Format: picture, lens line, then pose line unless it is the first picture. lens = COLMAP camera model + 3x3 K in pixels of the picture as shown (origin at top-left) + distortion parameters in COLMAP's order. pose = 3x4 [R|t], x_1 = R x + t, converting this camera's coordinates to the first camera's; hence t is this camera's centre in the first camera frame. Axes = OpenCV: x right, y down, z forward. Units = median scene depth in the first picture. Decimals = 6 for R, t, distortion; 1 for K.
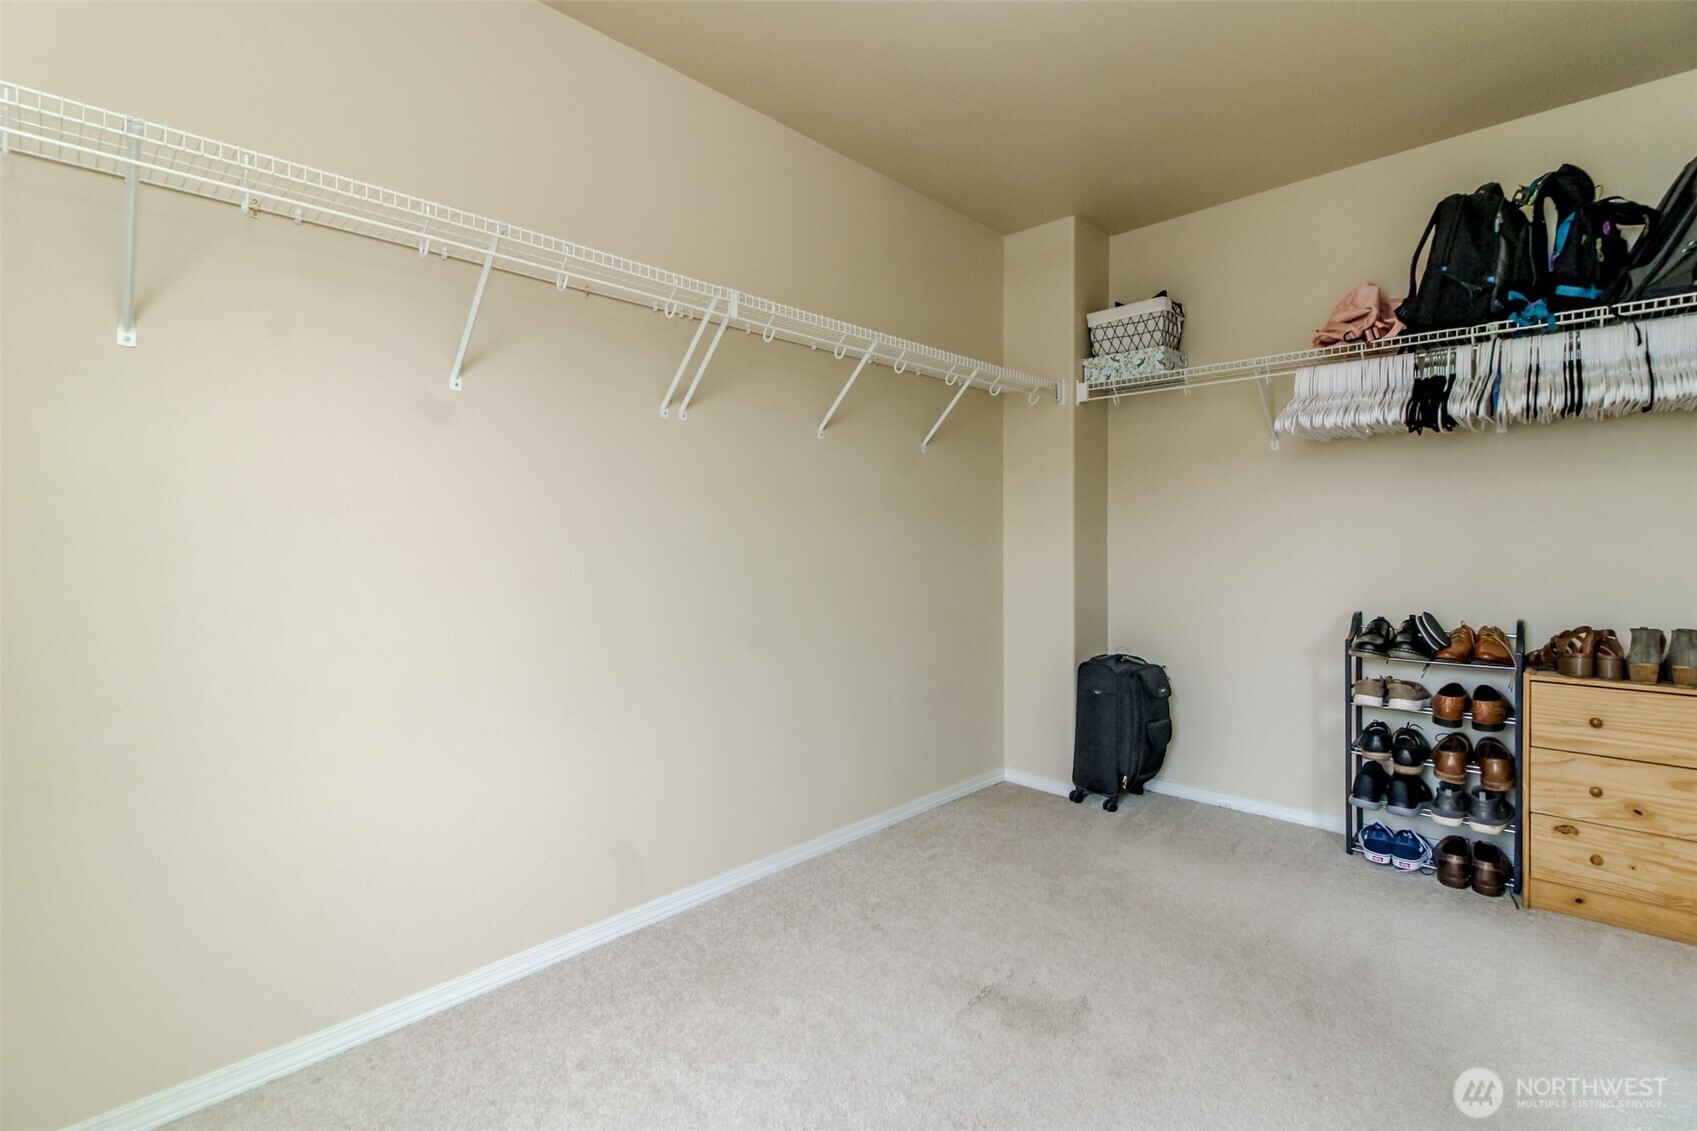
lens RADIAL K [[772.6, 0, 845.8], [0, 772.6, 552.8], [0, 0, 1]] dist [0.000300, -0.000925]
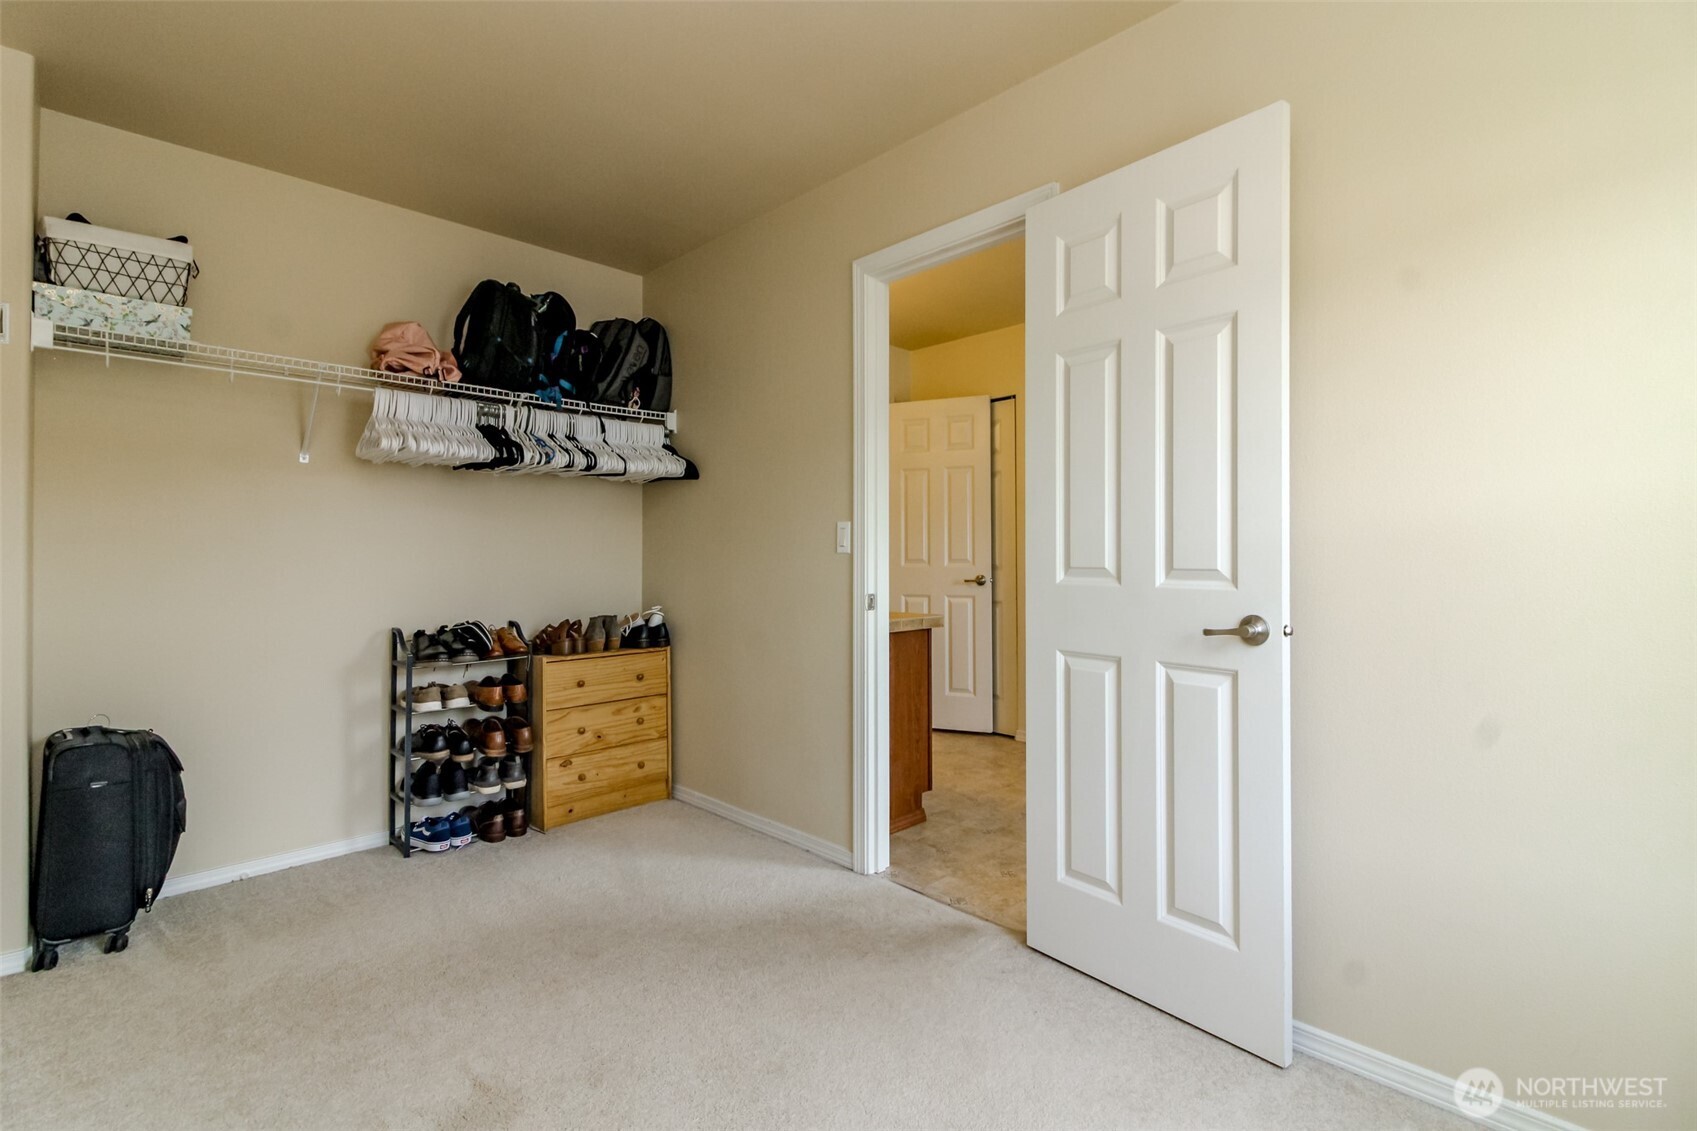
lens RADIAL K [[772.6, 0, 845.9], [0, 772.6, 558.7], [0, 0, 1]] dist [0.000300, -0.000925]
pose [[0.010789, -0.001965, 0.999940, -0.423775], [0.017977, 0.999837, 0.001770, -0.009644], [-0.999780, 0.017957, 0.010823, 0.410414]]
